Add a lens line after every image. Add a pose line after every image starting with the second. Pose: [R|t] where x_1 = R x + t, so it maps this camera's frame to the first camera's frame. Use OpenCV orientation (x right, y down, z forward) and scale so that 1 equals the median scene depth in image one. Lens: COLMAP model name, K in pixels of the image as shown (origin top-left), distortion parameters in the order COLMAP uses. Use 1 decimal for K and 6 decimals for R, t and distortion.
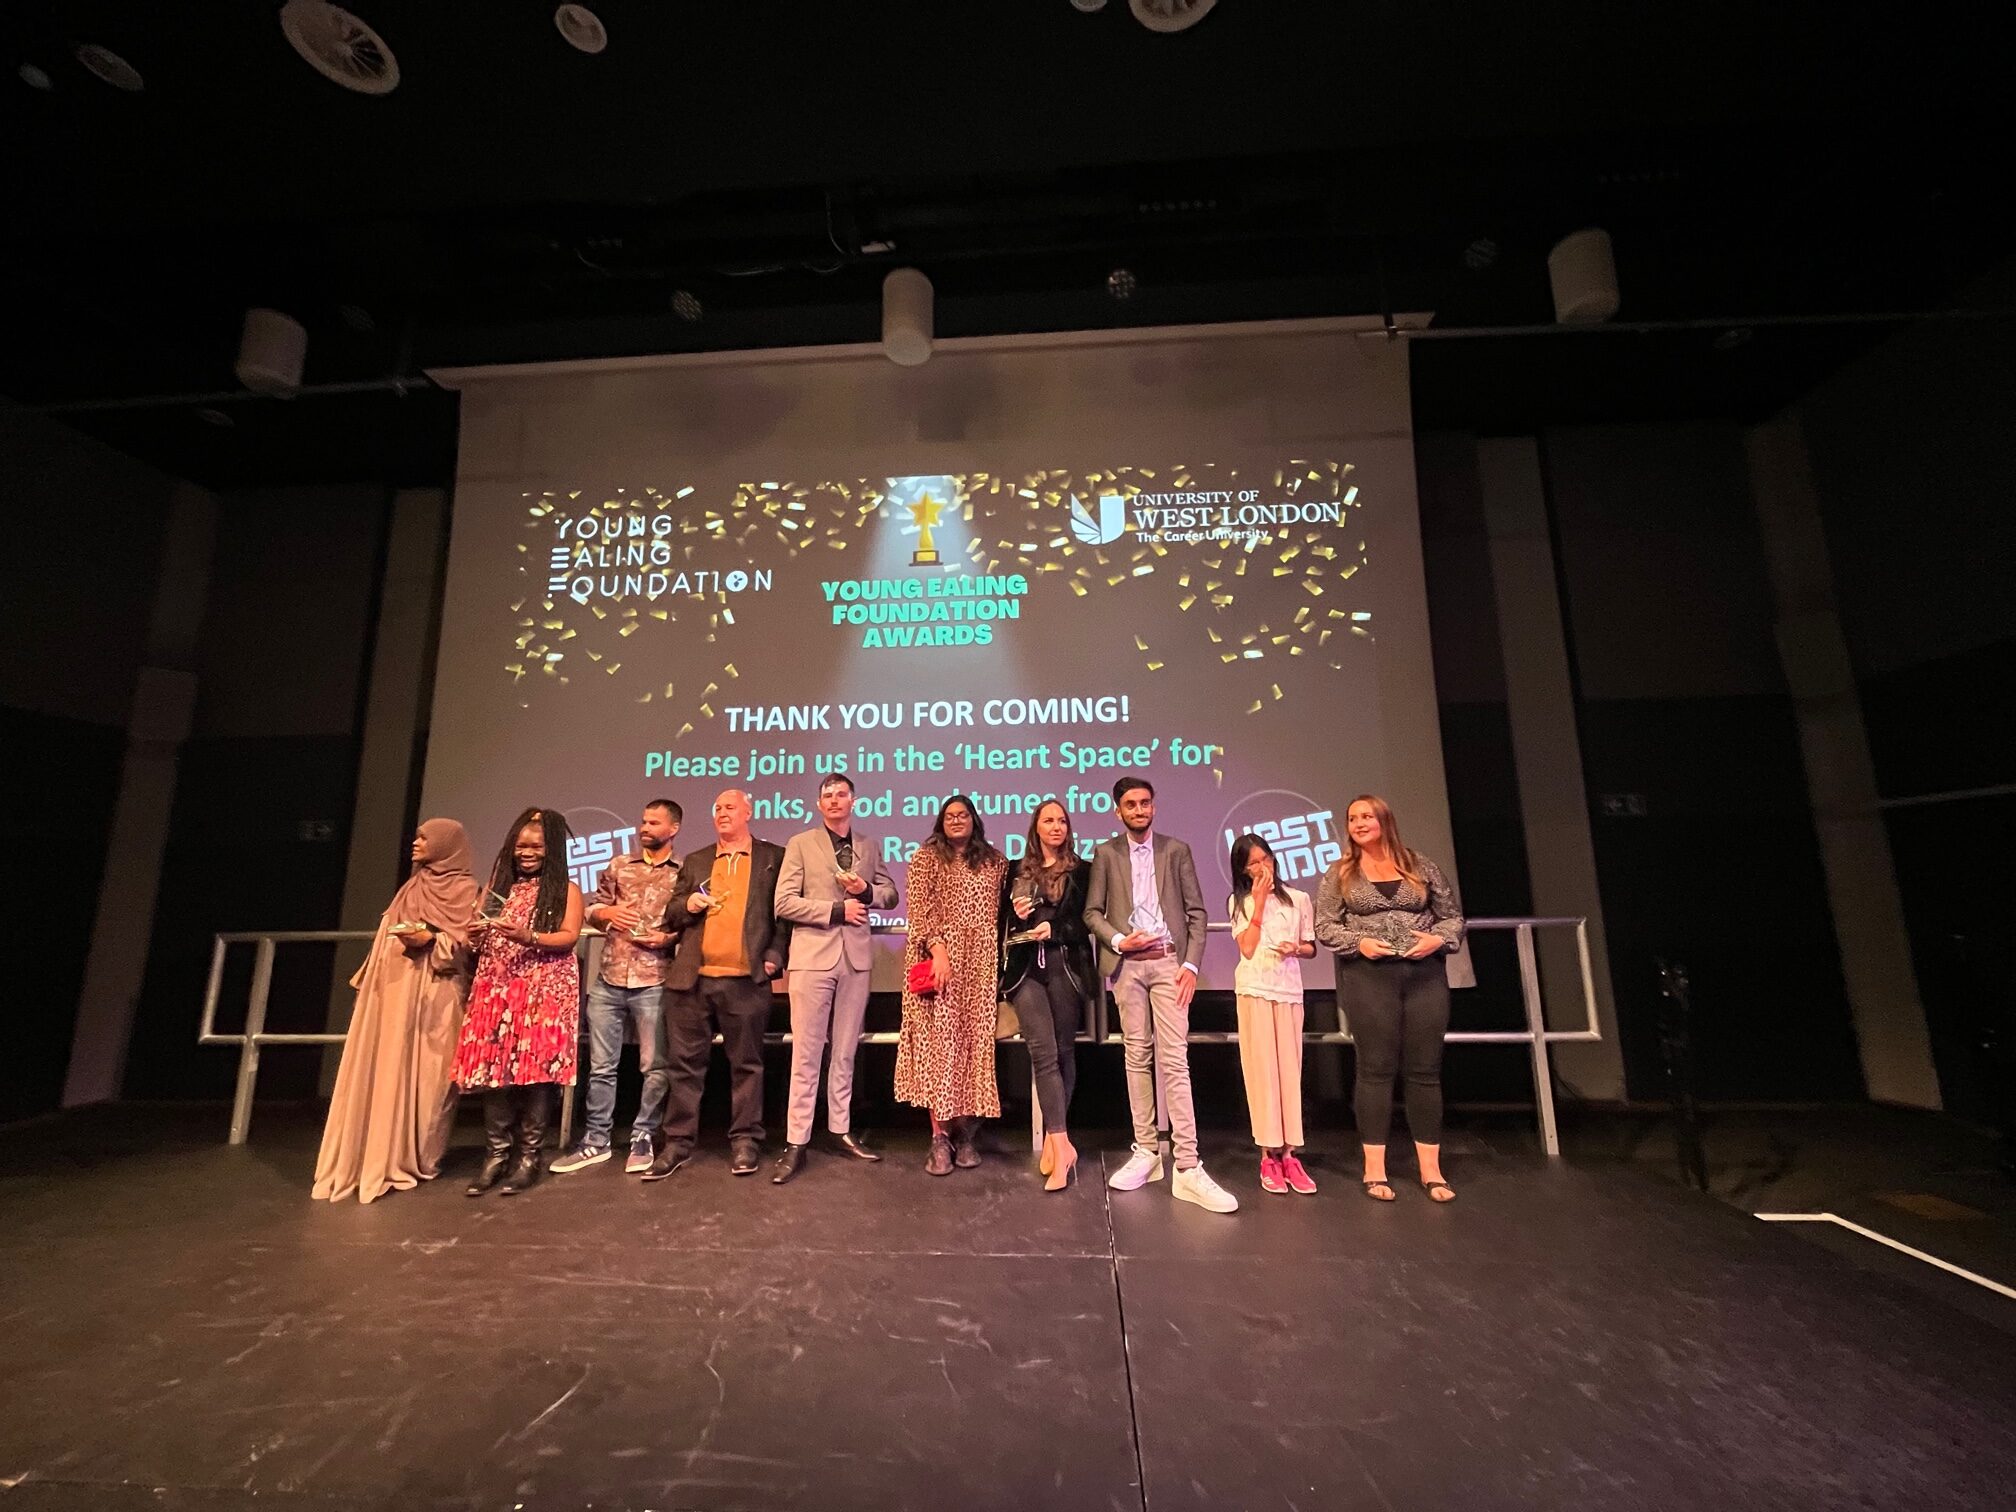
lens RADIAL K [[767.6, 0, 1044.7], [0, 767.6, 752.8], [0, 0, 1]] dist [-0.002471, -0.000806]
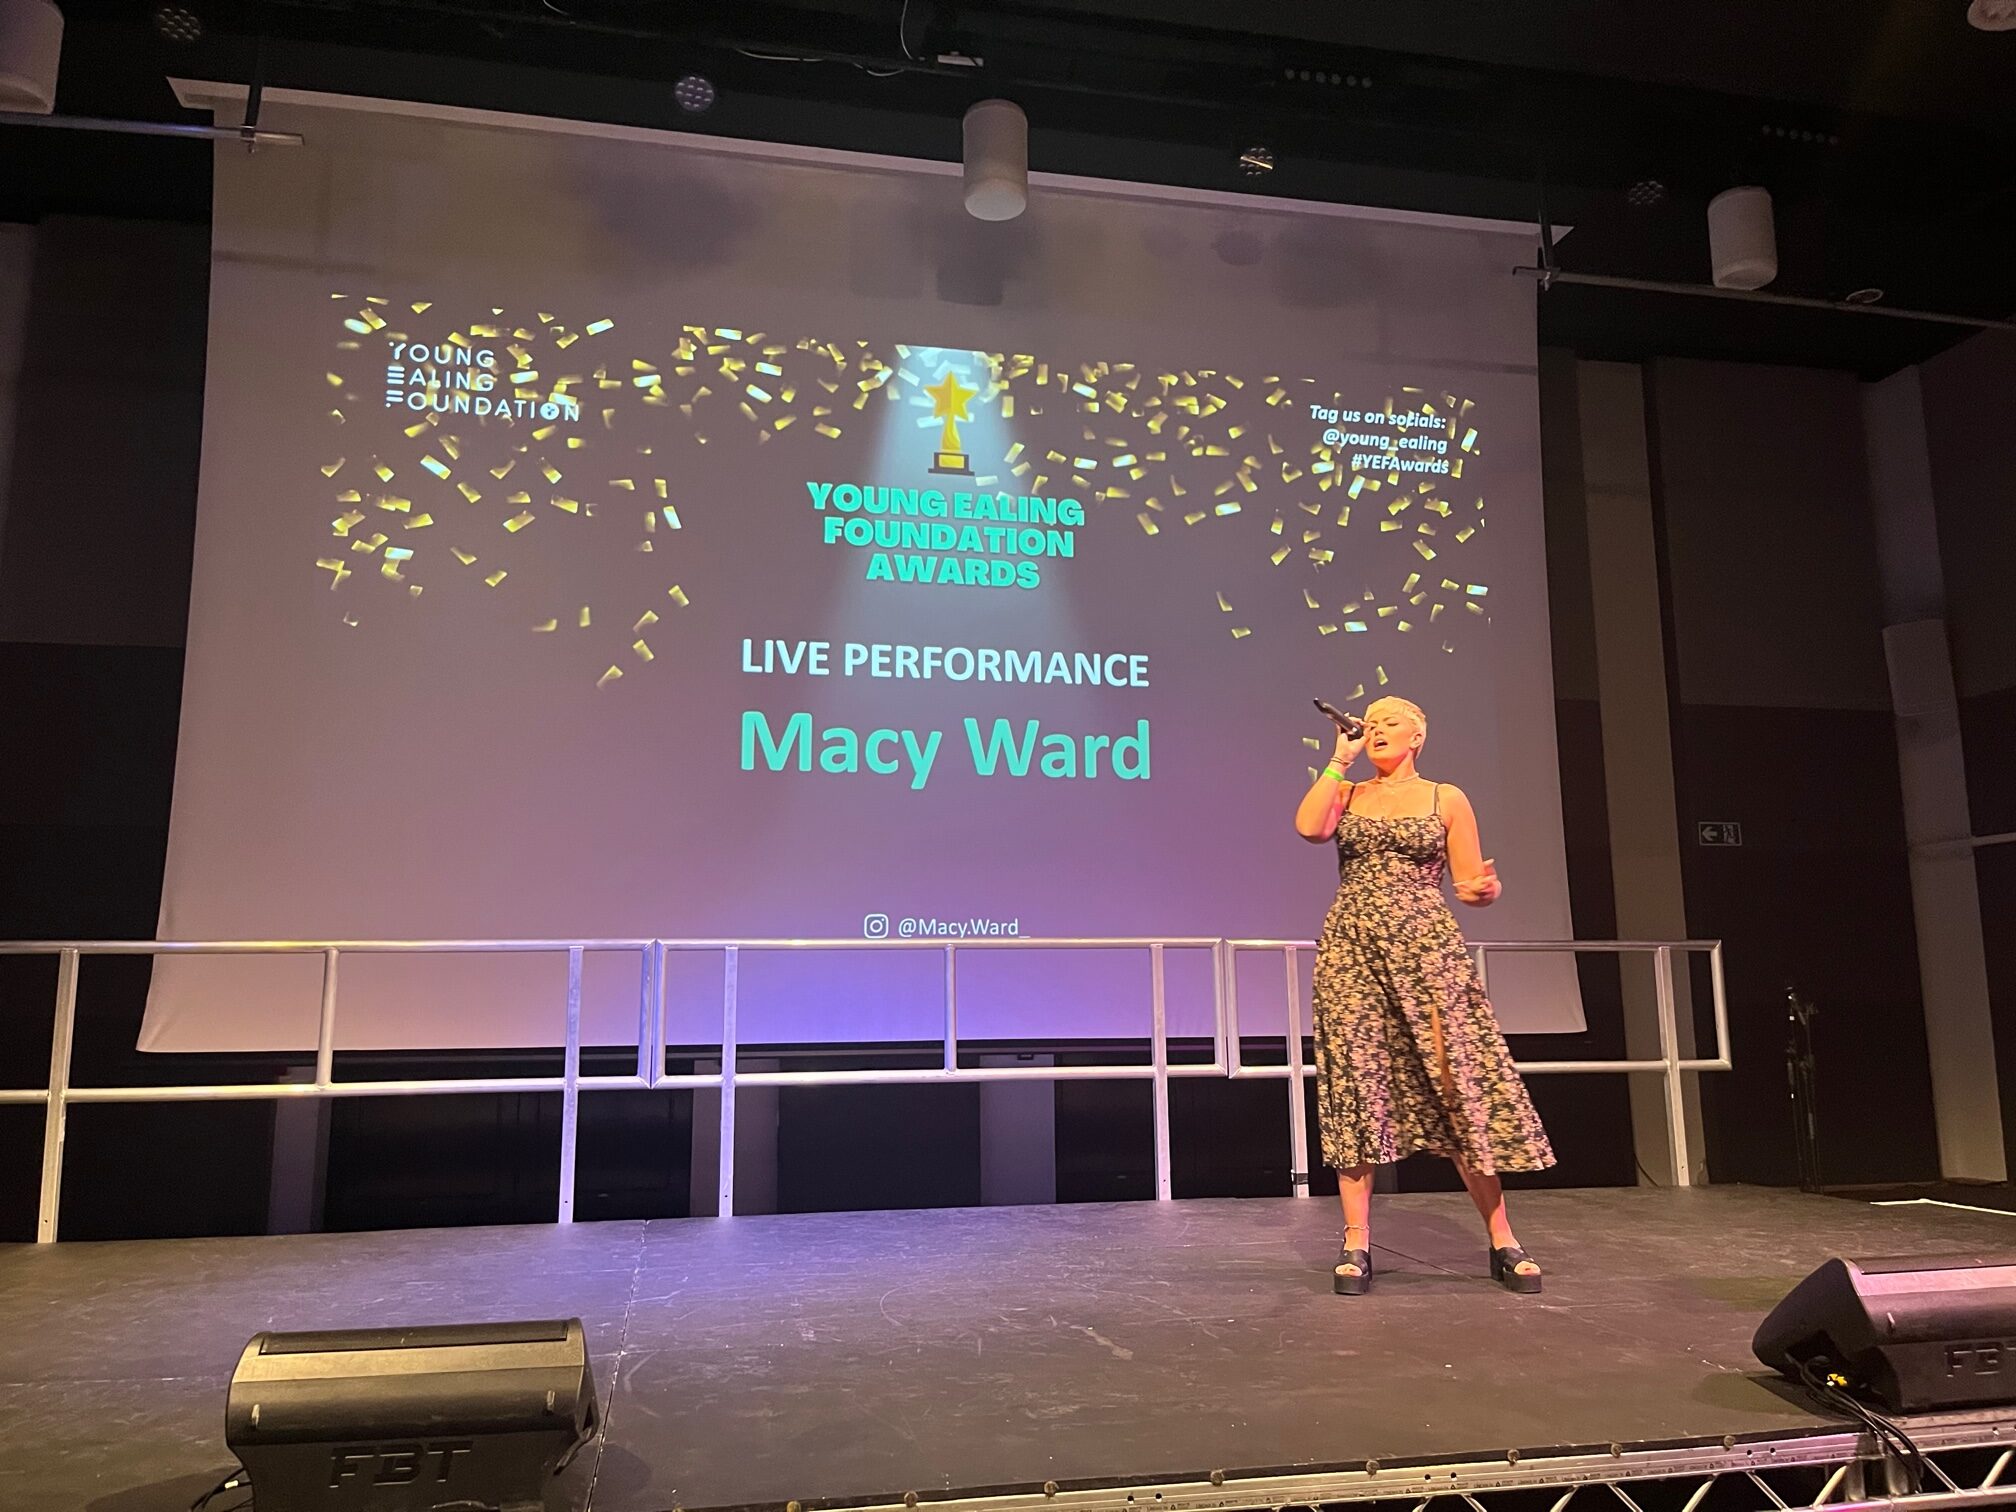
lens RADIAL K [[1521.4, 0, 982.0], [0, 1521.4, 744.9], [0, 0, 1]] dist [0.033659, -0.038150]
pose [[0.964064, 0.050968, 0.260736, -0.496225], [-0.053130, 0.998587, 0.001246, 0.013299], [-0.260304, -0.015054, 0.965409, -0.427241]]
